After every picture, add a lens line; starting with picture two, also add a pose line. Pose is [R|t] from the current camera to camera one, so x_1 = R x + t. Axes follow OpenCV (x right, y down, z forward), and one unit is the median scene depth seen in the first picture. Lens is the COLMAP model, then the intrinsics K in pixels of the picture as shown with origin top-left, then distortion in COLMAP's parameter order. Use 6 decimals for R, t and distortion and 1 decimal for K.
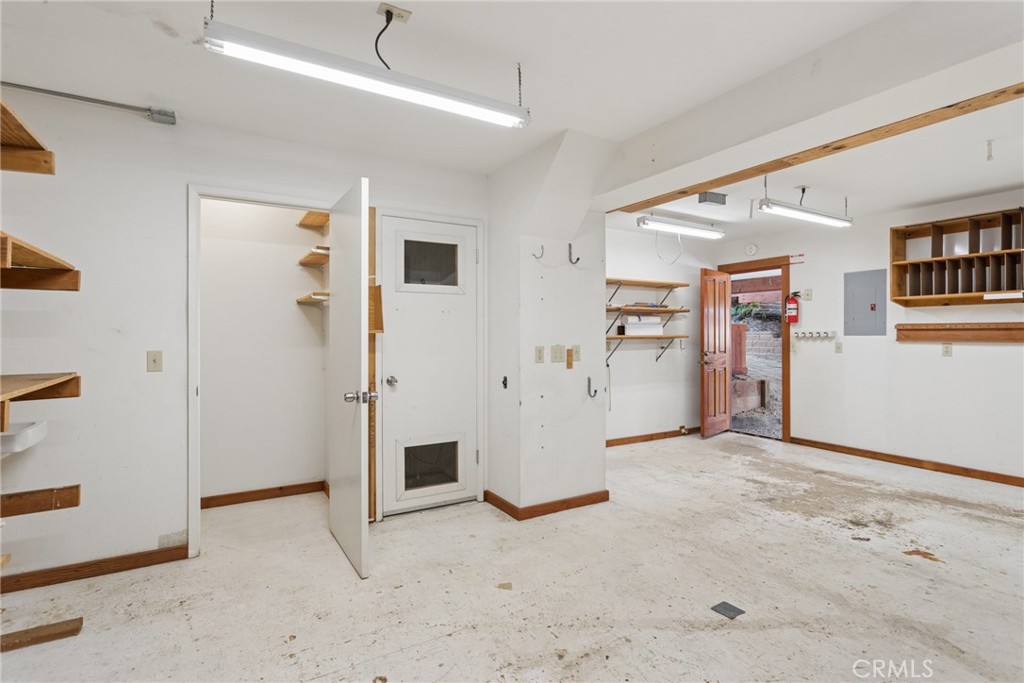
lens RADIAL K [[498.3, 0, 513.0], [0, 498.3, 328.3], [0, 0, 1]] dist [-0.012742, 0.005432]
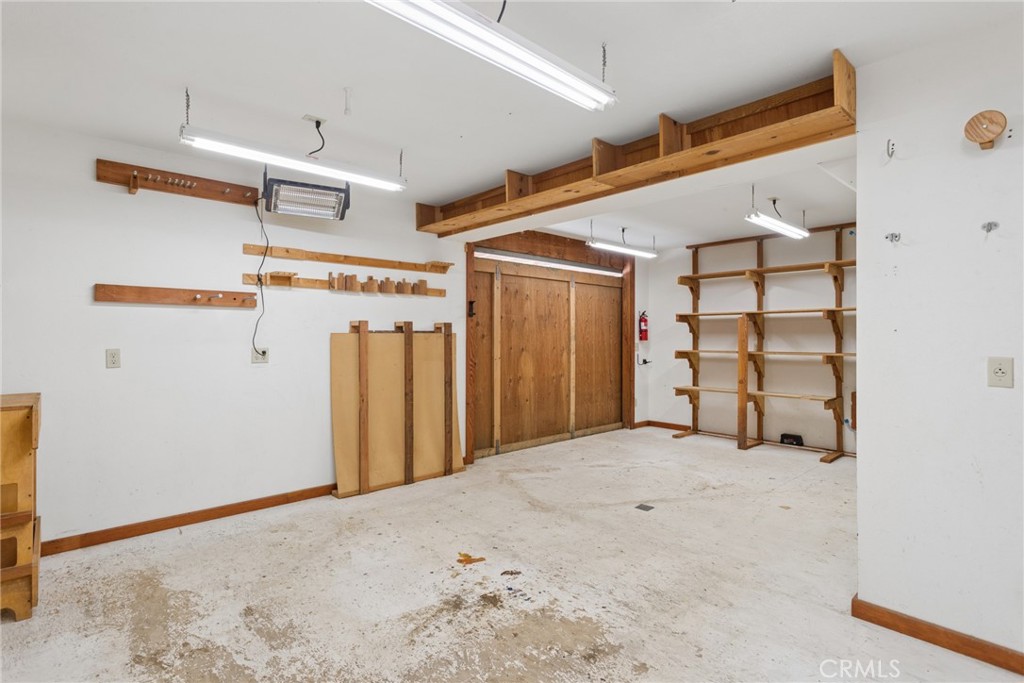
lens RADIAL K [[497.4, 0, 509.9], [0, 497.4, 336.3], [0, 0, 1]] dist [-0.009936, 0.002368]
pose [[-0.979688, -0.001777, -0.200522, 0.817867], [0.001011, 0.999904, -0.013799, 0.022258], [0.200527, -0.013721, -0.979592, 1.724248]]
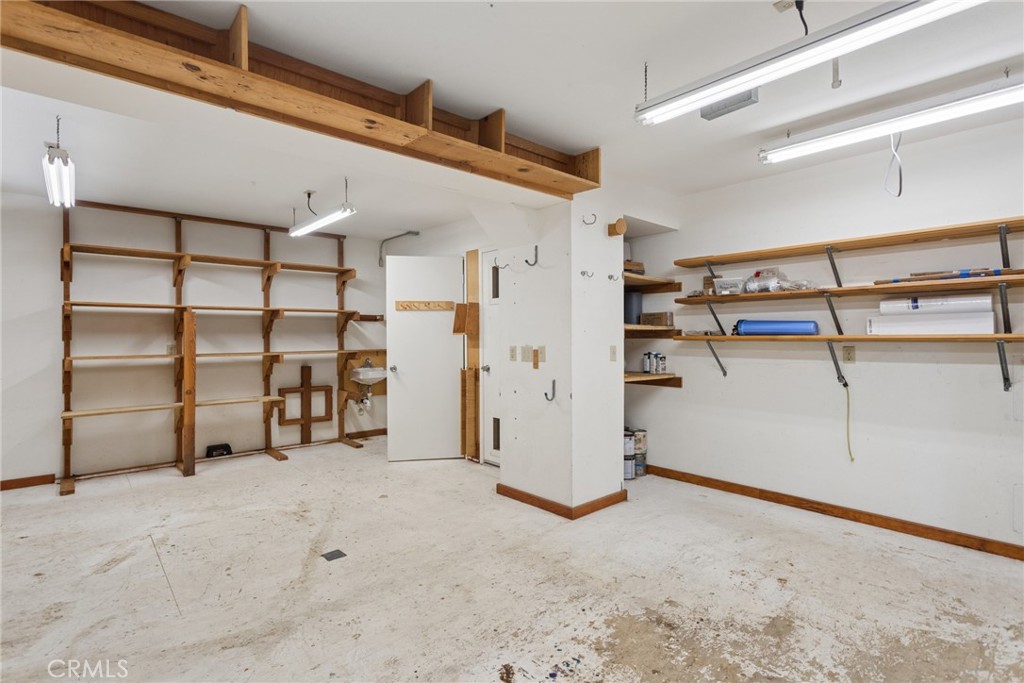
lens RADIAL K [[497.4, 0, 509.9], [0, 497.4, 336.3], [0, 0, 1]] dist [-0.009936, 0.002368]
pose [[0.187469, -0.000321, -0.982270, 1.204887], [0.016212, 0.999865, 0.002767, 0.012149], [0.982137, -0.016443, 0.187449, 0.834025]]
